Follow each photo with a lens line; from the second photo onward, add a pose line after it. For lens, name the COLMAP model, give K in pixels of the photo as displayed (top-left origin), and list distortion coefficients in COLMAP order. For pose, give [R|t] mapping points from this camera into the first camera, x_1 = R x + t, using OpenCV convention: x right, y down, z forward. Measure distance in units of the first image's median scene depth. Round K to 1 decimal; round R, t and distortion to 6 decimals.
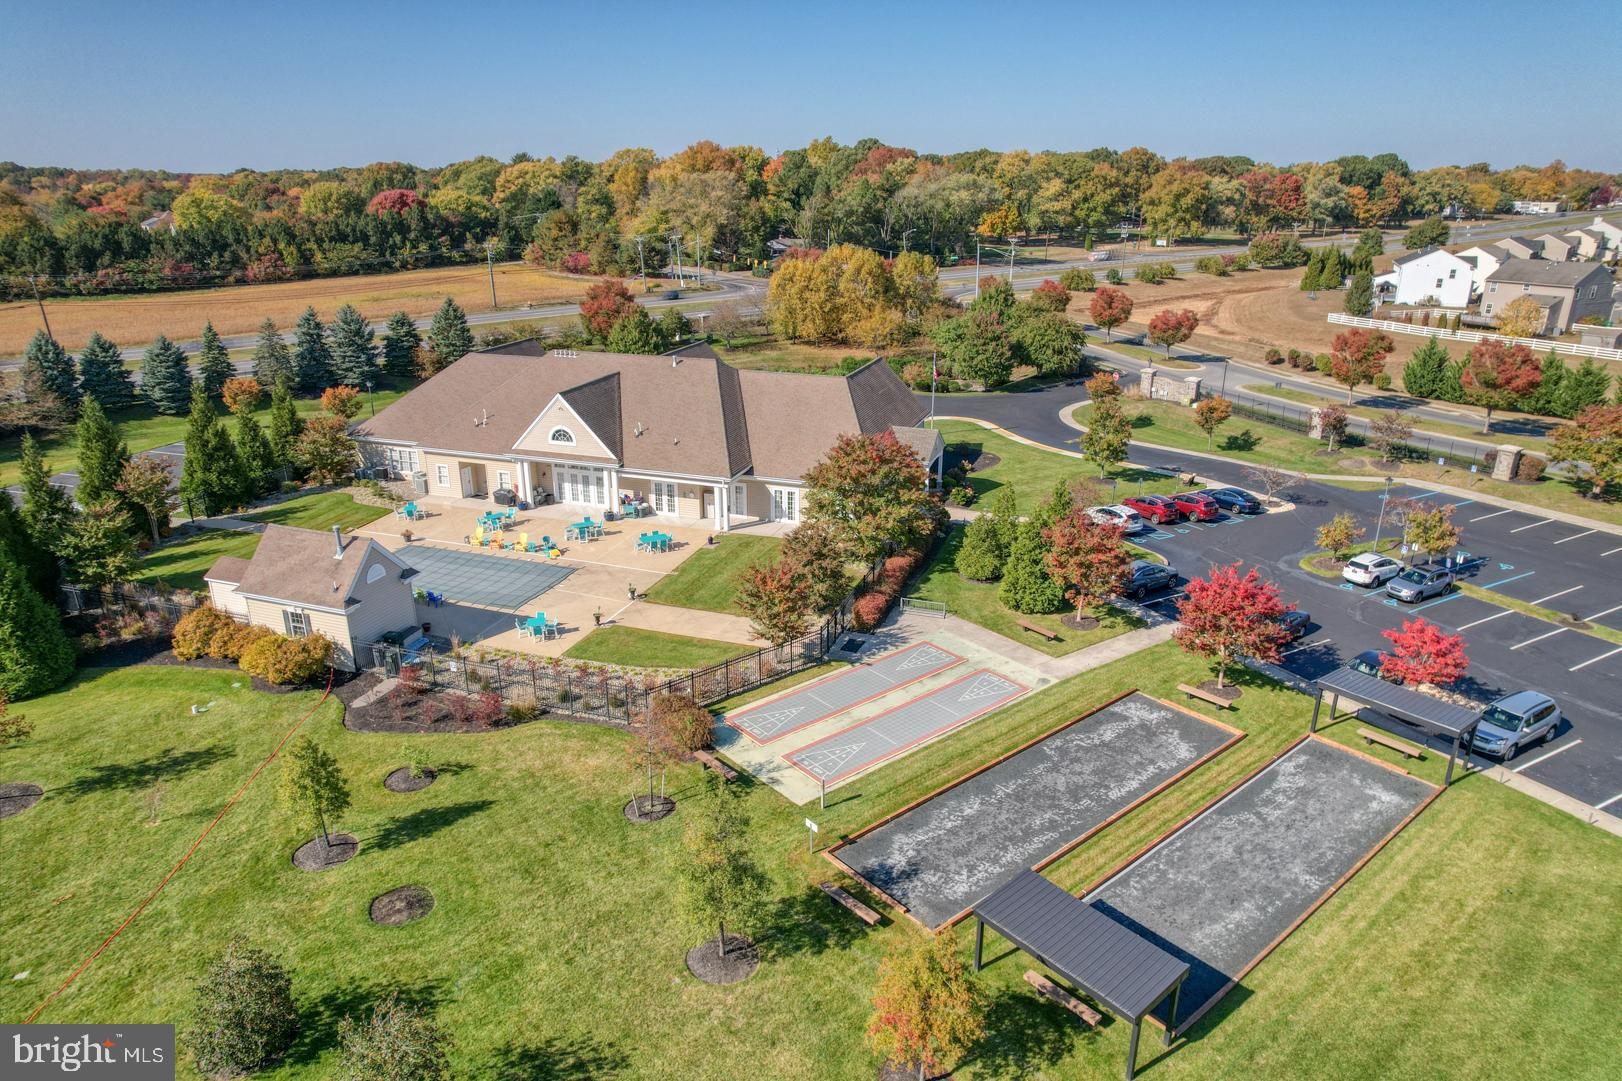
lens RADIAL K [[1055.8, 0, 811.0], [0, 1055.8, 540.5], [0, 0, 1]] dist [-0.085466, 0.068832]
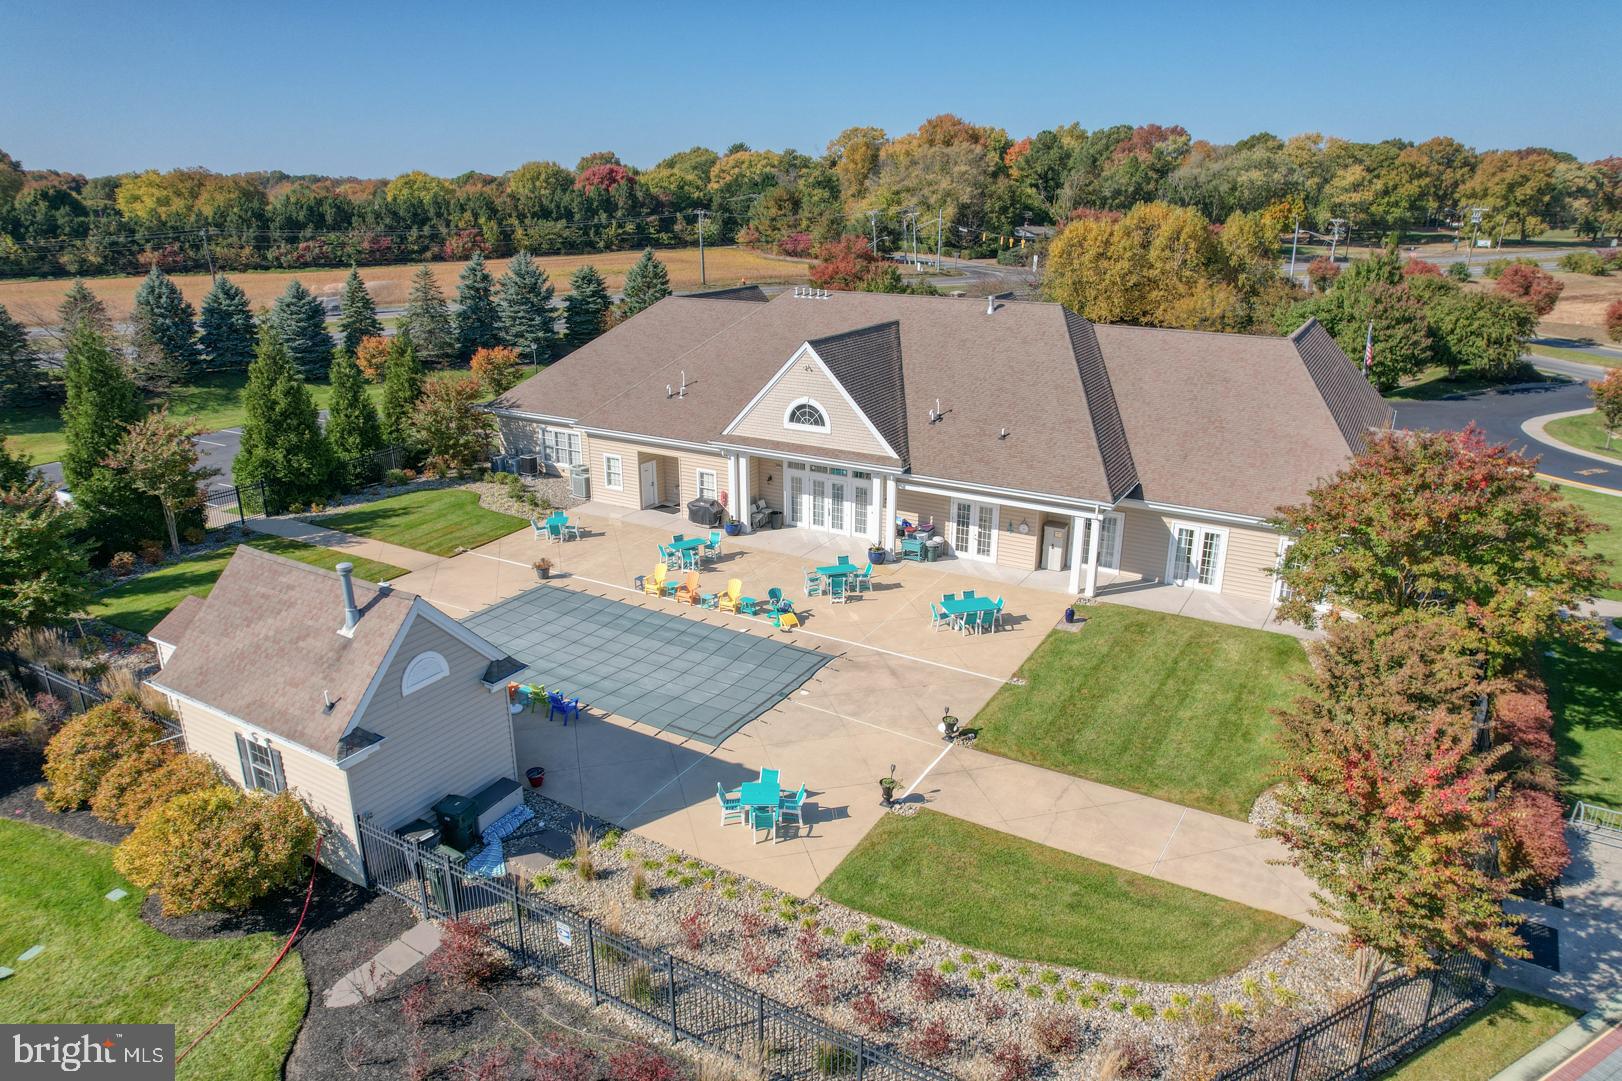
lens RADIAL K [[1055.8, 0, 811.0], [0, 1055.8, 540.5], [0, 0, 1]] dist [-0.085466, 0.068832]
pose [[0.982683, 0.061850, -0.174669, -0.118419], [-0.064860, 0.997827, -0.011573, -0.020930], [0.173574, 0.022701, 0.984559, 0.389567]]
